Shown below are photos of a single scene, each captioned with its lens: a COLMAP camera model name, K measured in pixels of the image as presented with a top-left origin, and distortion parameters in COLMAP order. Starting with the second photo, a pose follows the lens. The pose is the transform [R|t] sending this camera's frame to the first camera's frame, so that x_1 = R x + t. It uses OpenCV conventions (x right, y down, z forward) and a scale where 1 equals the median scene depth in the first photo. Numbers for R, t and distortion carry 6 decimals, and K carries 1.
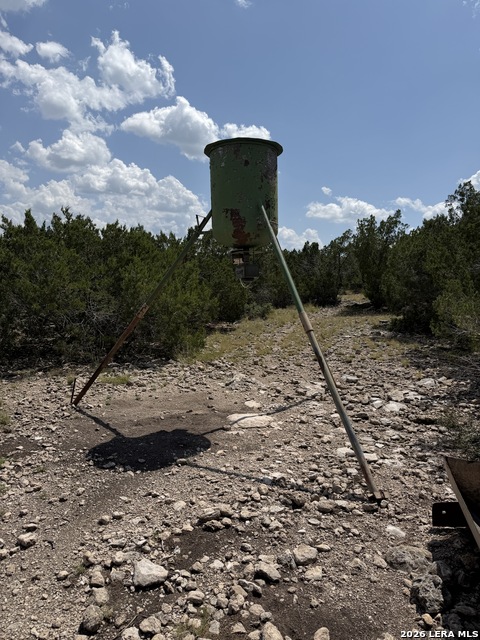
lens RADIAL K [[448.0, 0, 239.4], [0, 448.0, 320.3], [0, 0, 1]] dist [-0.013479, -0.006589]
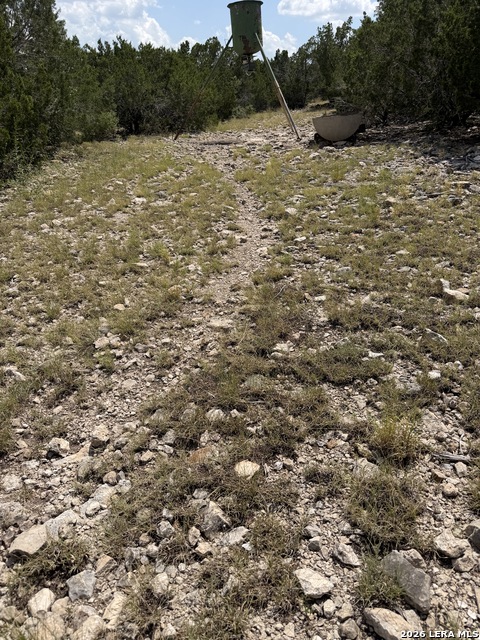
lens RADIAL K [[448.0, 0, 242.3], [0, 448.0, 319.5], [0, 0, 1]] dist [-0.013479, -0.006589]
pose [[0.995826, -0.082724, 0.038569, -0.055406], [0.063542, 0.931678, 0.357684, 0.072057], [-0.065523, -0.353740, 0.933046, -0.405359]]
